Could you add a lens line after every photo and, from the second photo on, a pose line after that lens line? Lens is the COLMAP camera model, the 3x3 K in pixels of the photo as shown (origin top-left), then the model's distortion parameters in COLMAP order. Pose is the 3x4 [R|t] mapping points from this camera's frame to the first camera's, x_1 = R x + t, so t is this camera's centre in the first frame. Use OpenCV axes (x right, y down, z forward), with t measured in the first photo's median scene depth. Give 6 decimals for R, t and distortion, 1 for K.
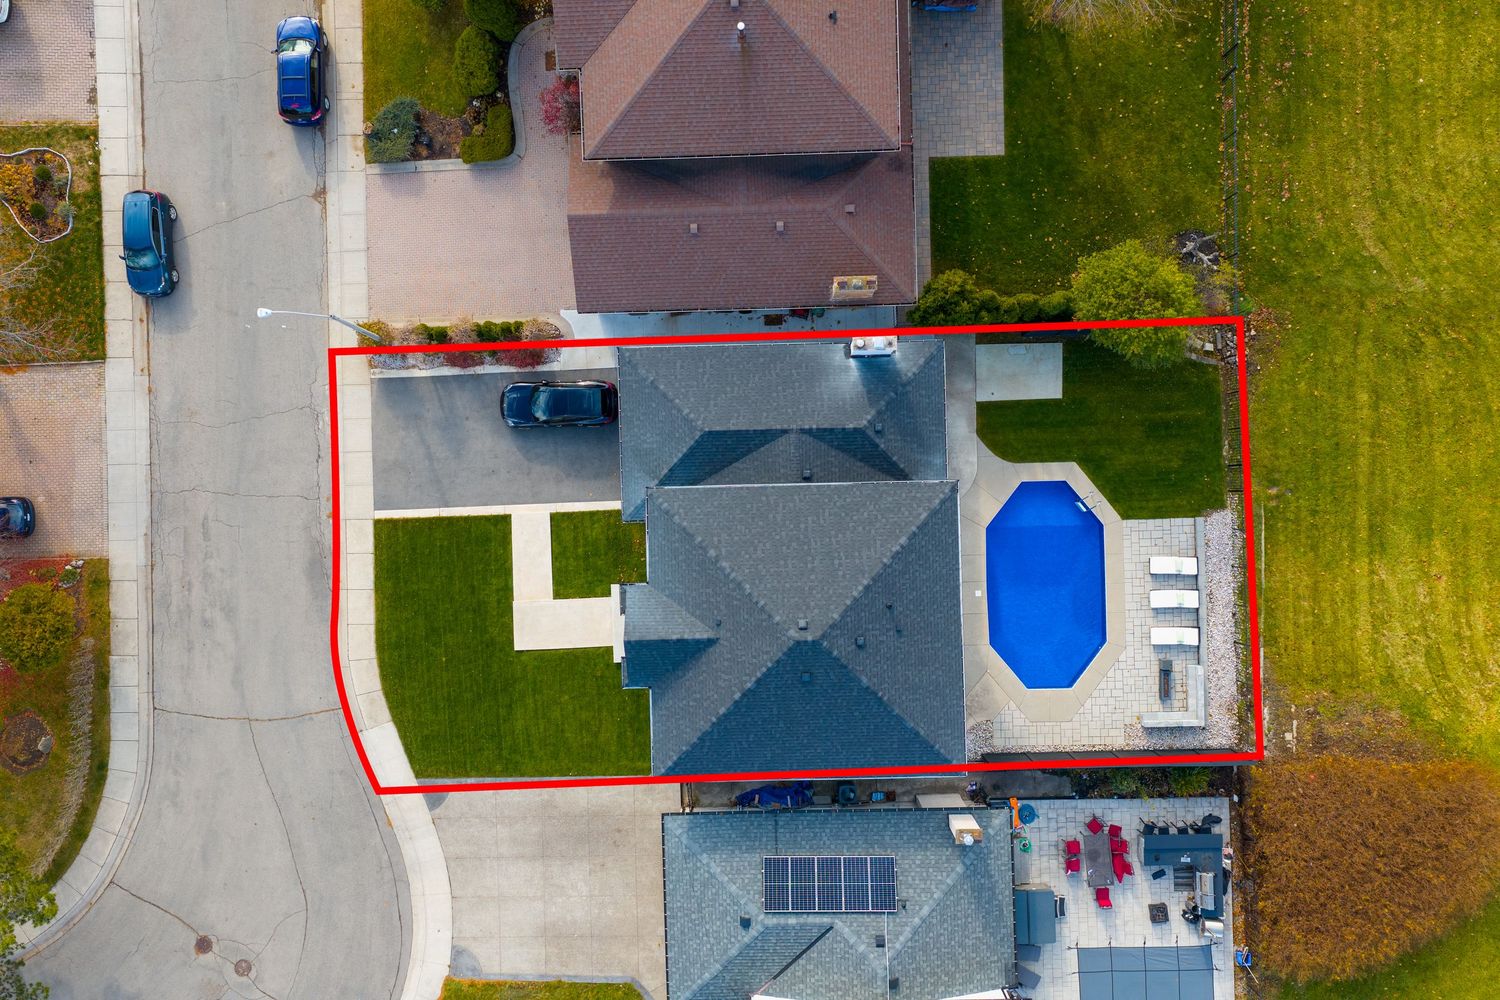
lens RADIAL K [[1242.6, 0, 747.8], [0, 1242.6, 497.3], [0, 0, 1]] dist [0.017247, 0.003219]
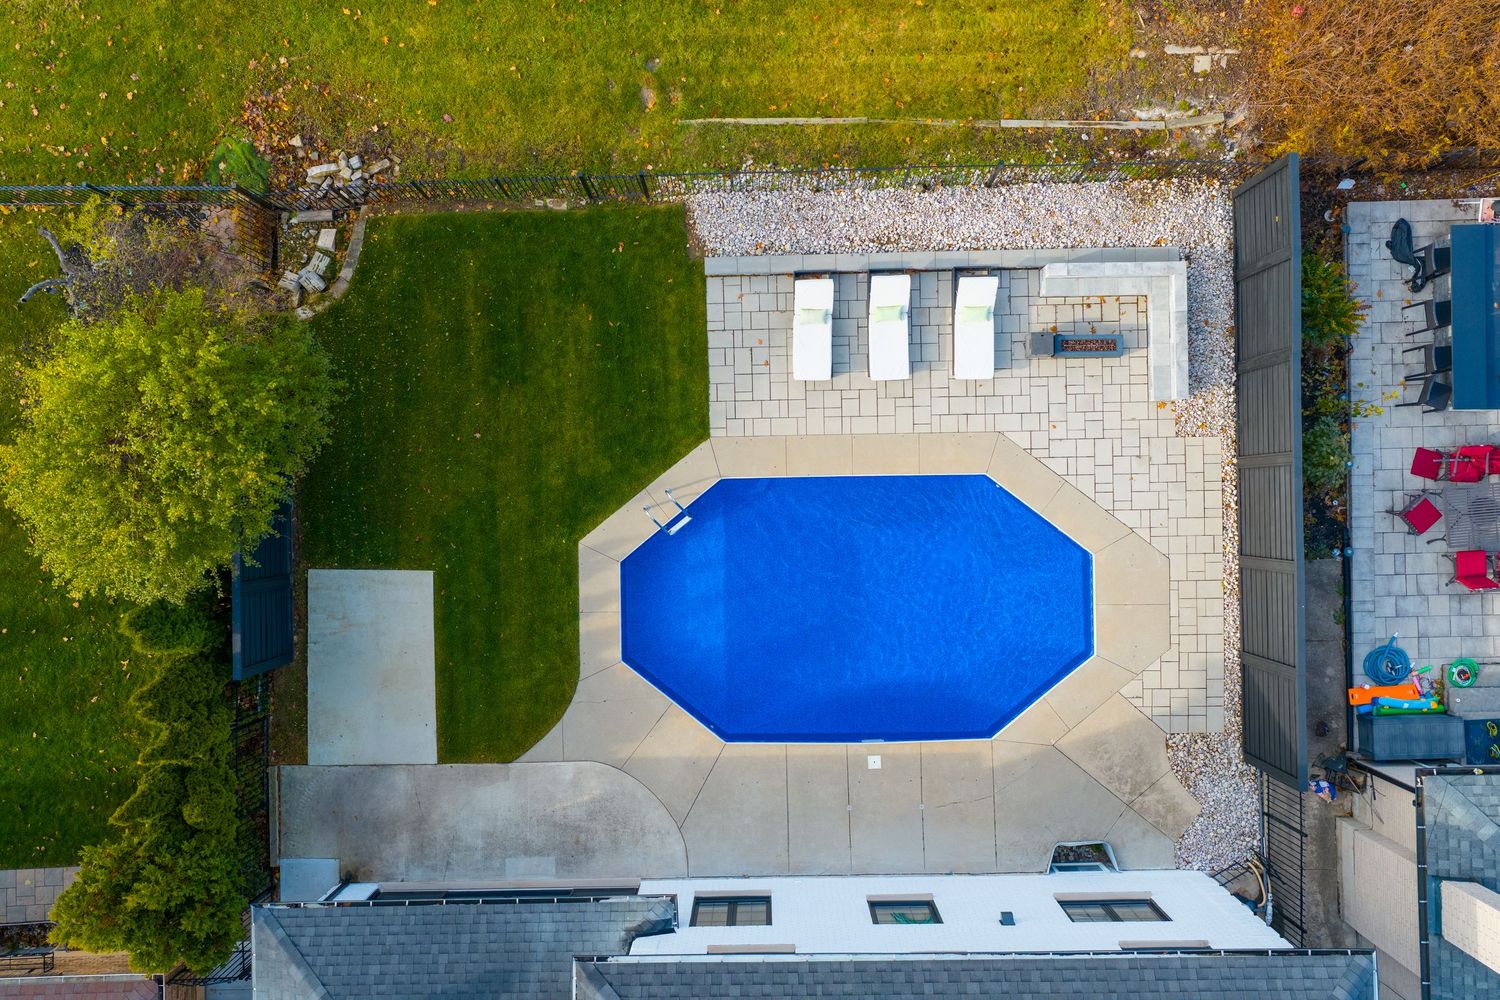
lens RADIAL K [[1242.6, 0, 756.3], [0, 1242.6, 497.9], [0, 0, 1]] dist [0.017247, 0.003219]
pose [[0.009778, -0.999774, 0.018887, 0.271510], [0.999730, 0.009376, -0.021242, 0.044218], [0.021060, 0.019090, 0.999596, 0.560254]]
